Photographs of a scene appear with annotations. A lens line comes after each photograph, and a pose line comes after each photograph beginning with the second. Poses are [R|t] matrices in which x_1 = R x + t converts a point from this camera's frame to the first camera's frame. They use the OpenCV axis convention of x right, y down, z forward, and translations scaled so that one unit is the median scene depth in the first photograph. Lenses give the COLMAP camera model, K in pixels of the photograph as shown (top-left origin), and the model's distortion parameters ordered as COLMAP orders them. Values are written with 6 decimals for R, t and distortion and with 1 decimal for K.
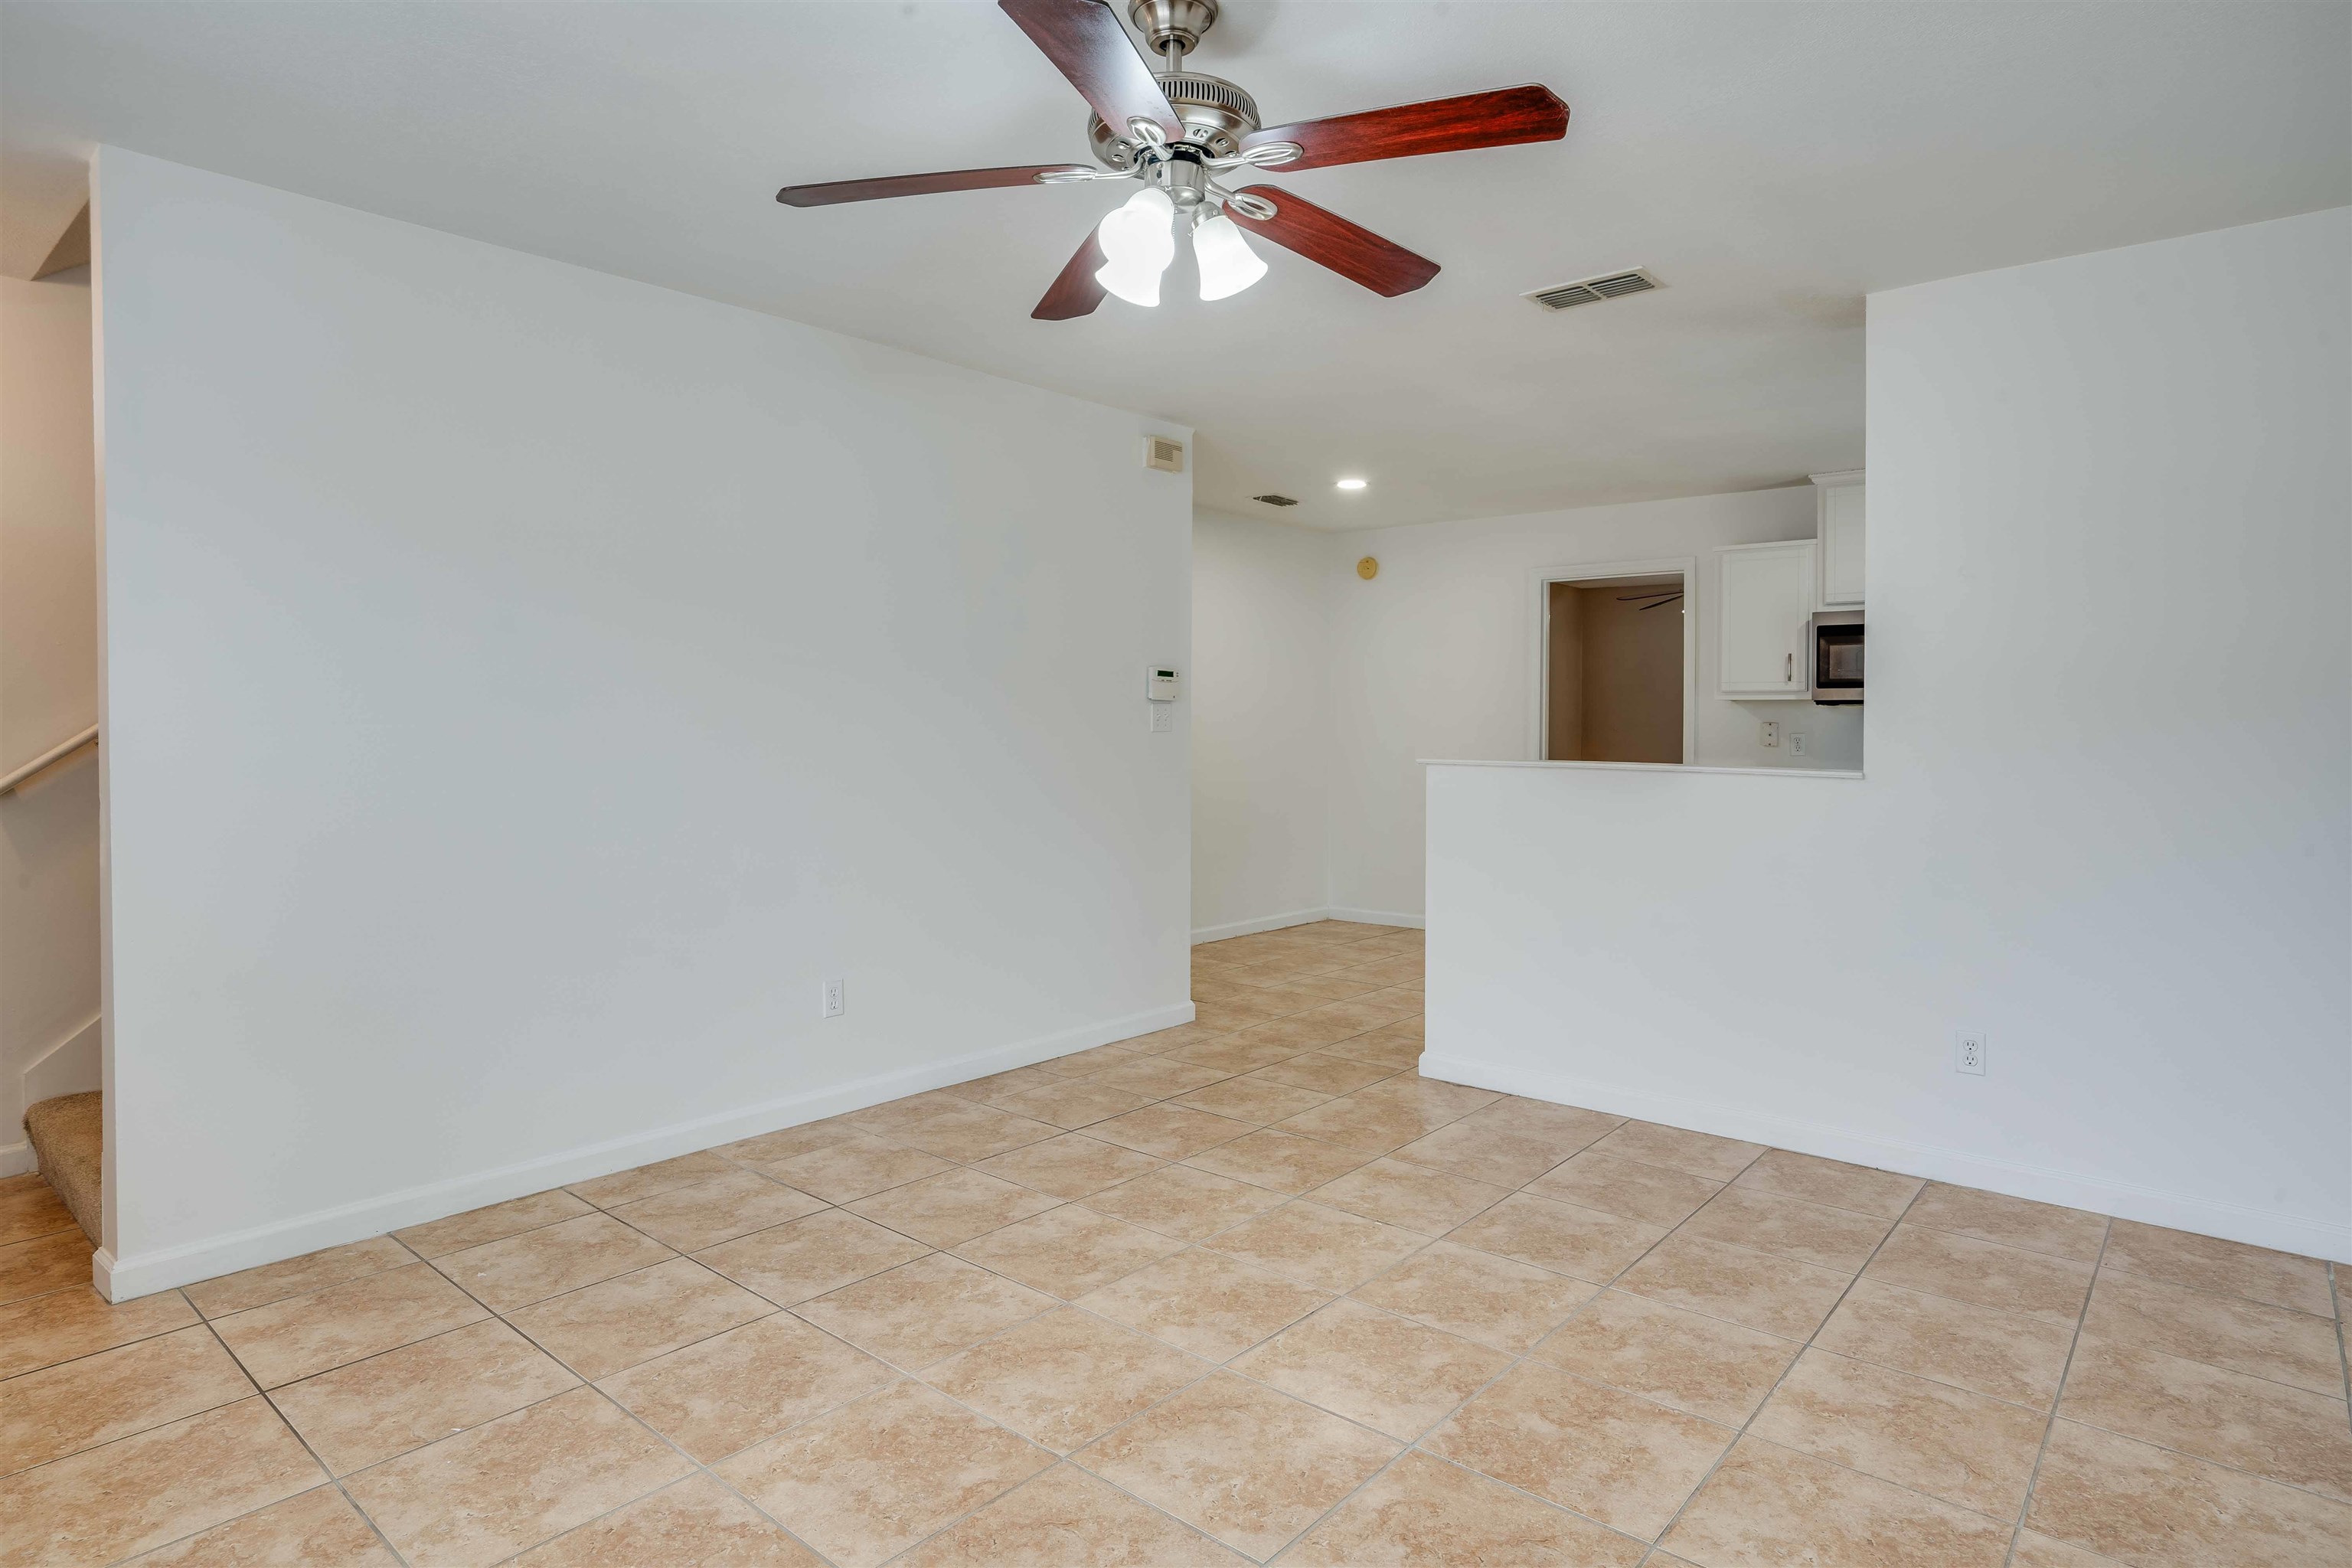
lens RADIAL K [[1243.0, 0, 1166.4], [0, 1243.0, 761.8], [0, 0, 1]] dist [-0.050184, 0.025725]
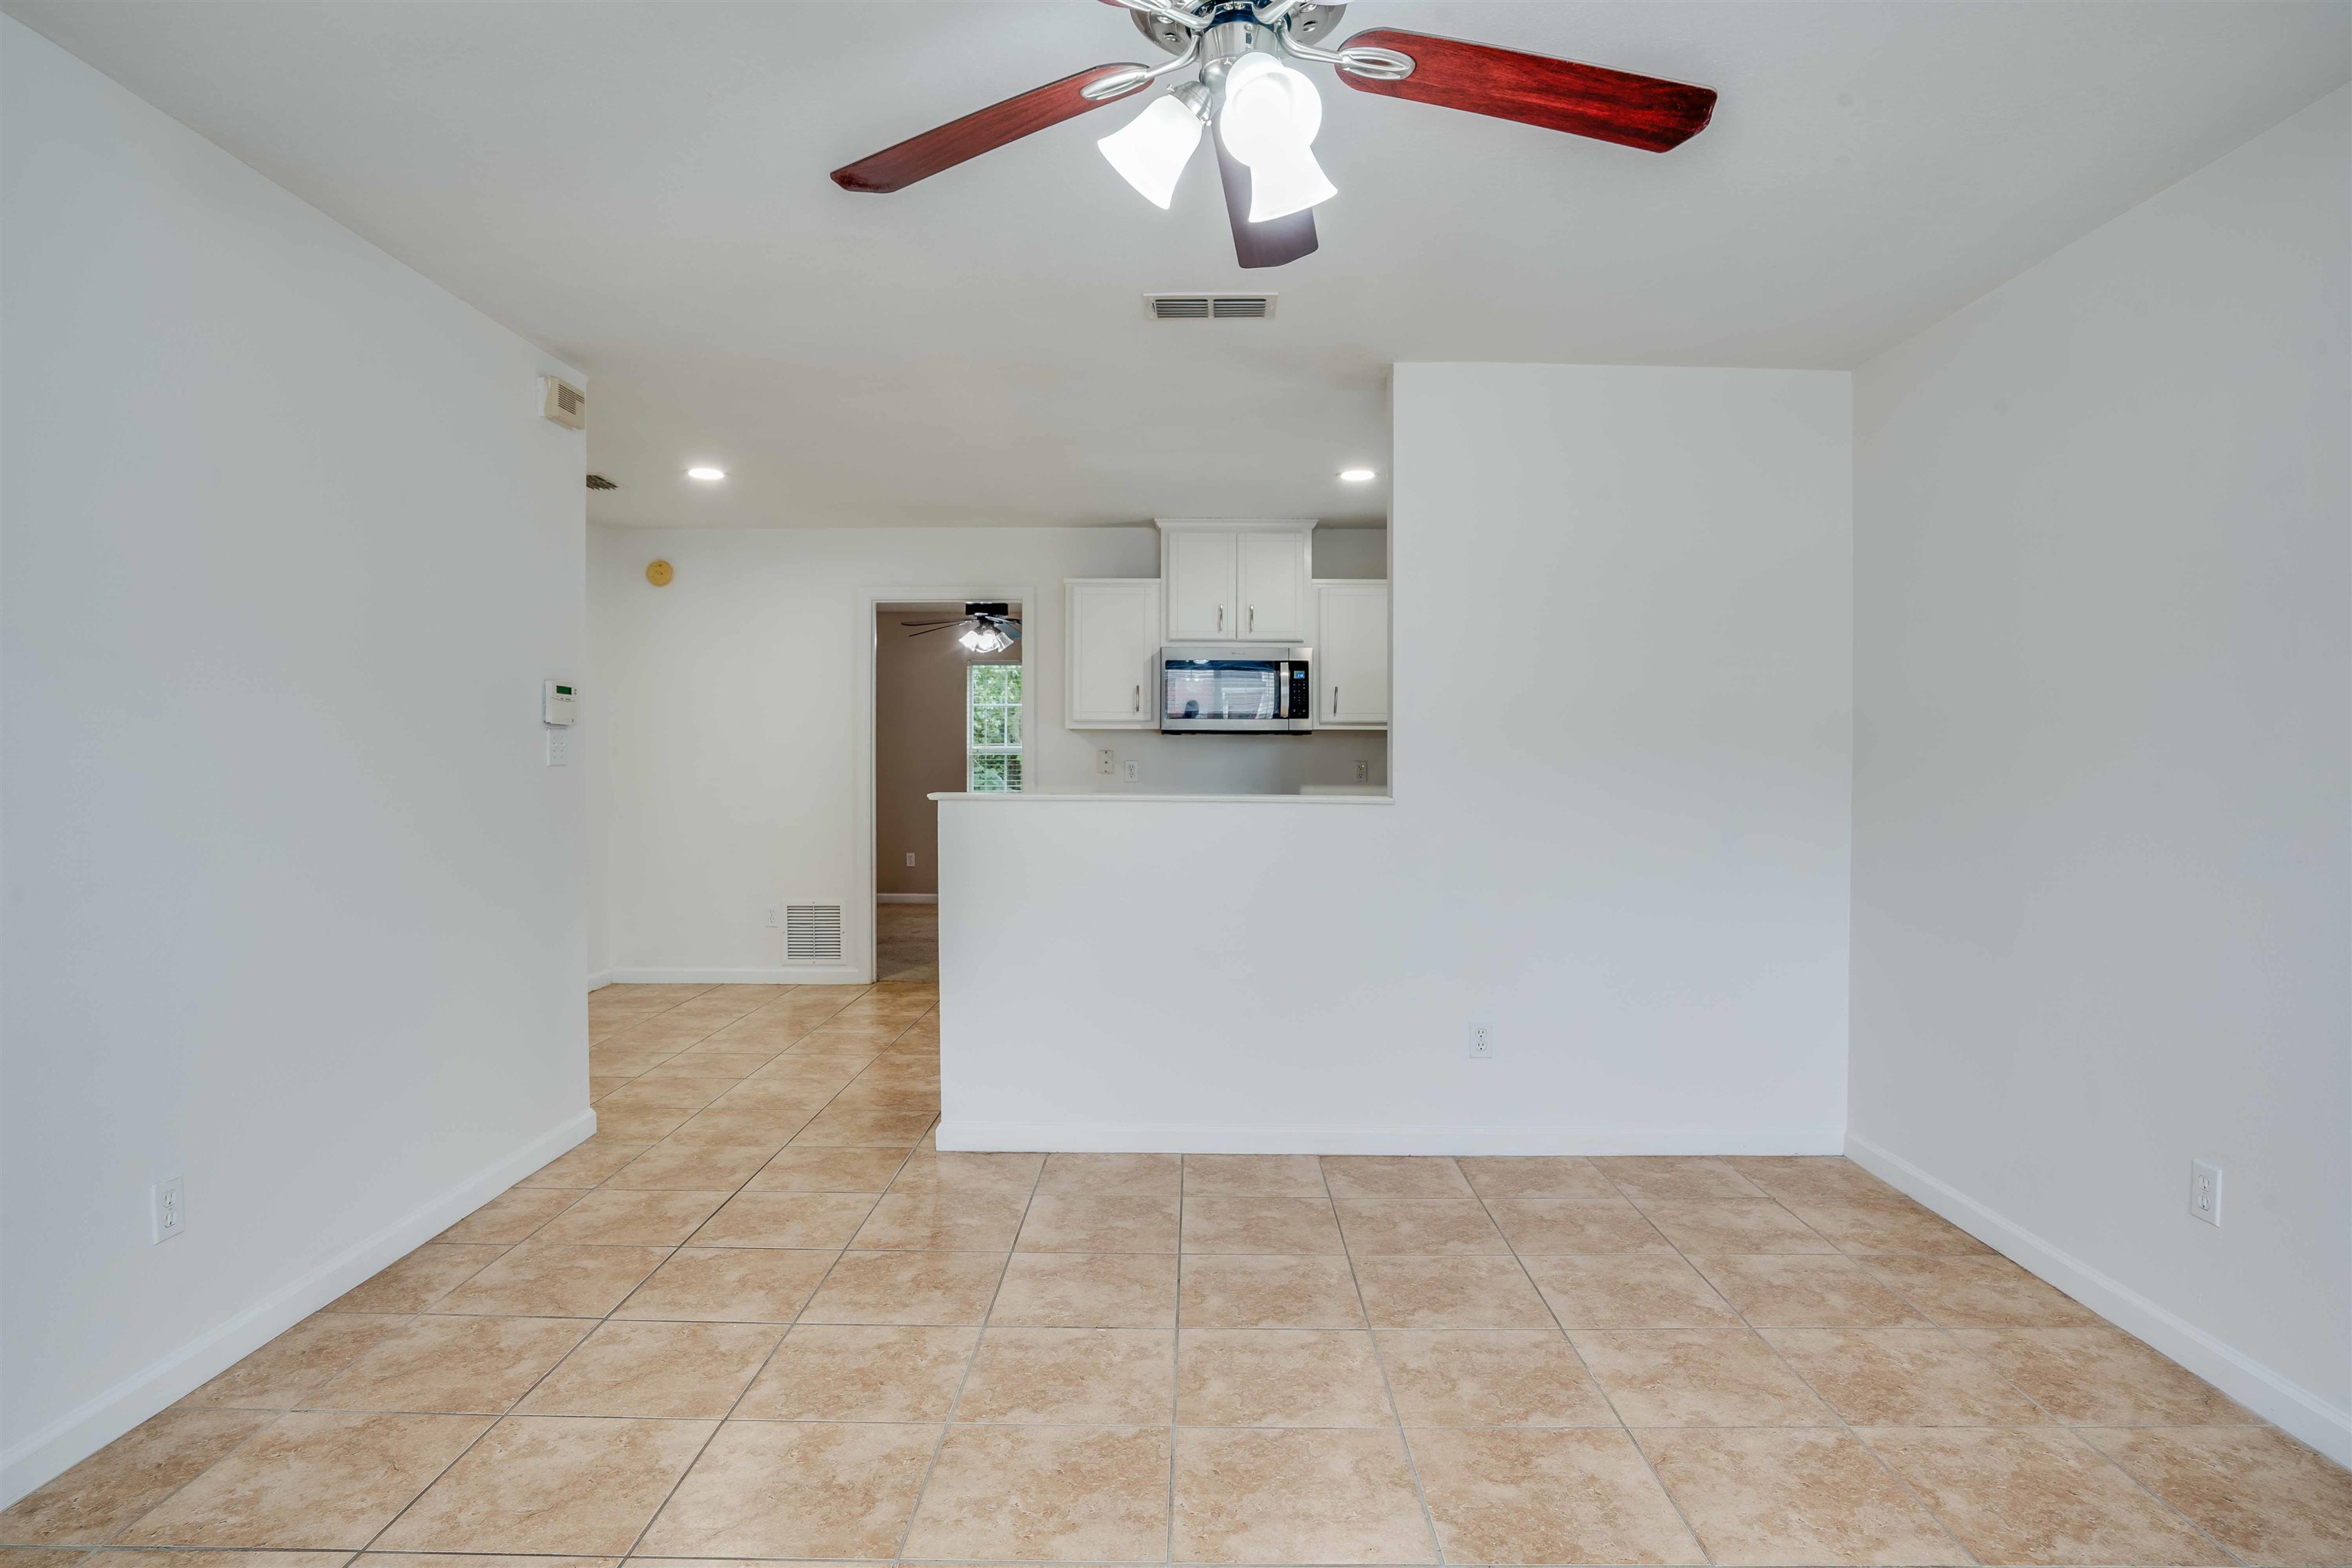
lens RADIAL K [[1277.7, 0, 1176.0], [0, 1277.7, 784.0], [0, 0, 1]] dist [-0.060691, 0.031541]
pose [[0.776184, -0.017350, 0.630267, -0.314770], [0.020224, 0.999792, 0.002615, -0.011062], [-0.630182, 0.010717, 0.776374, 0.248802]]
